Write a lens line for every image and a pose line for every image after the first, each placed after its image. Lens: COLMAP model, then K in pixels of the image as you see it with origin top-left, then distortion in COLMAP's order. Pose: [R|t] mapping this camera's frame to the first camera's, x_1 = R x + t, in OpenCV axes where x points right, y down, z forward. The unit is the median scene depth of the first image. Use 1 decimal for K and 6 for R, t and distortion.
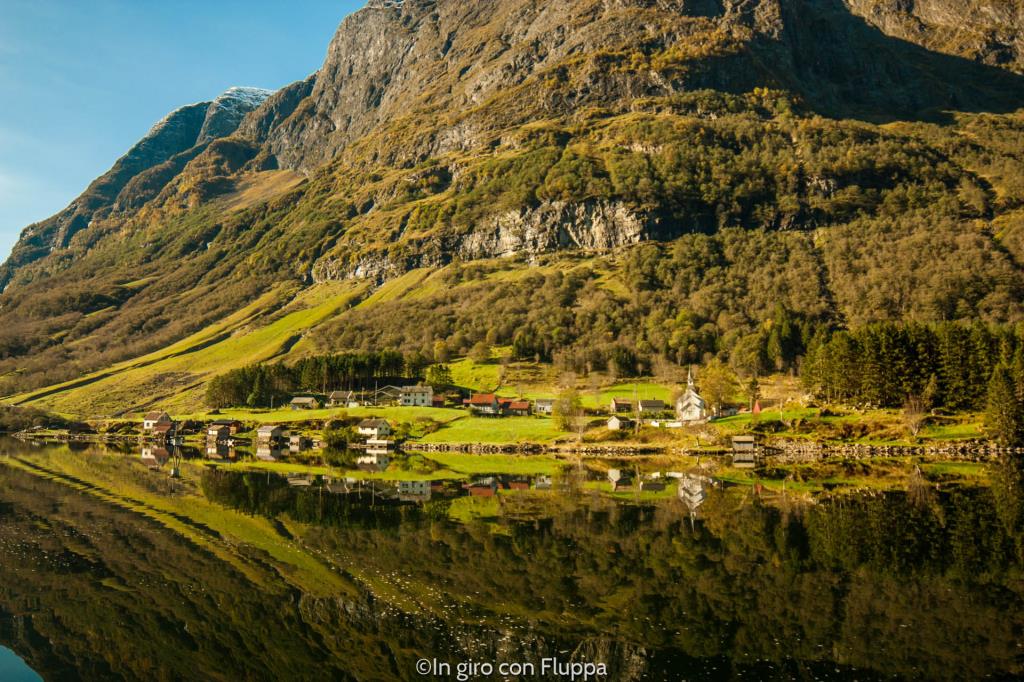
lens RADIAL K [[675.2, 0, 510.4], [0, 675.2, 336.4], [0, 0, 1]] dist [-0.121820, 0.050638]
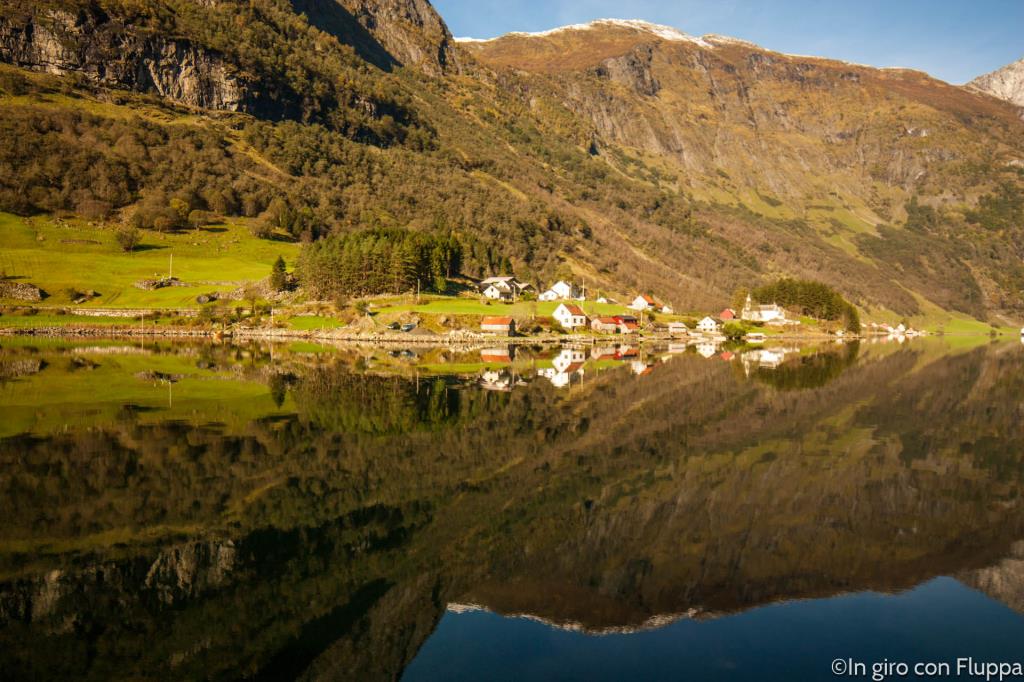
lens RADIAL K [[675.2, 0, 511.6], [0, 675.2, 339.5], [0, 0, 1]] dist [-0.121820, 0.050638]
pose [[0.358468, -0.024079, 0.933232, -0.495954], [-0.144705, 0.986152, 0.081028, 0.037090], [-0.922259, -0.164090, 0.350019, 0.285195]]
